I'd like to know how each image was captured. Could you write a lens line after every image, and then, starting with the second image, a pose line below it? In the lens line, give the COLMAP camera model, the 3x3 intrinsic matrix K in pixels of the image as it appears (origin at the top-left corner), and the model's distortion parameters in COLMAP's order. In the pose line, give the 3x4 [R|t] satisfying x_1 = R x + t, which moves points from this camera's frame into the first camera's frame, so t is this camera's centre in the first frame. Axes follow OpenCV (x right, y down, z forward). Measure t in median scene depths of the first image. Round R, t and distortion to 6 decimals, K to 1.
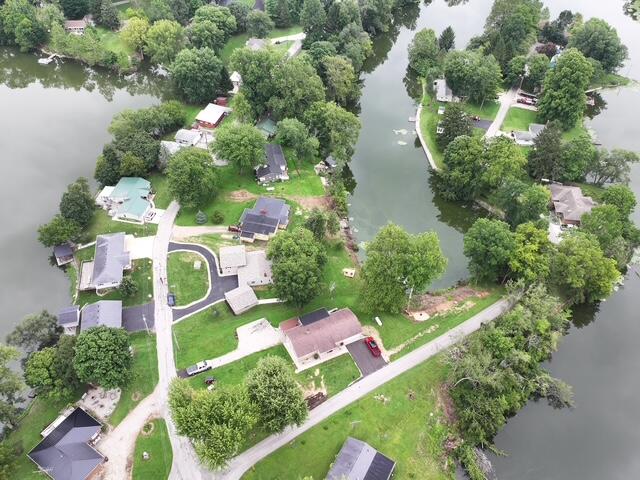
lens RADIAL K [[515.1, 0, 320.0], [0, 515.1, 242.8], [0, 0, 1]] dist [0.003913, 0.006425]
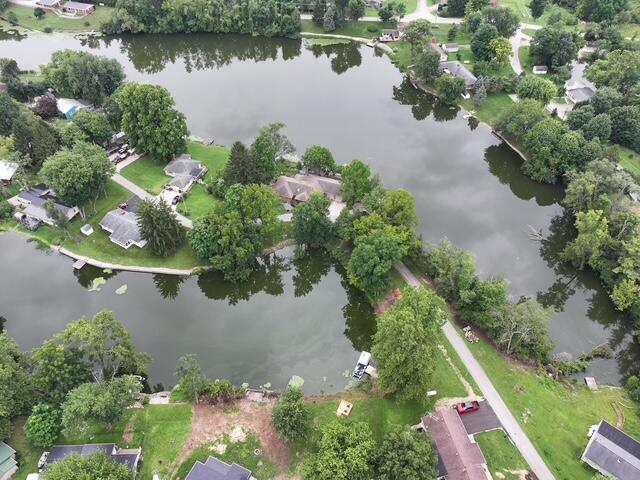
lens RADIAL K [[515.1, 0, 319.2], [0, 515.1, 239.7], [0, 0, 1]] dist [0.003913, 0.006425]
pose [[0.204700, -0.697607, 0.686616, -0.341692], [0.683515, 0.603990, 0.409882, -0.489721], [-0.700646, 0.385410, 0.600462, 0.462687]]
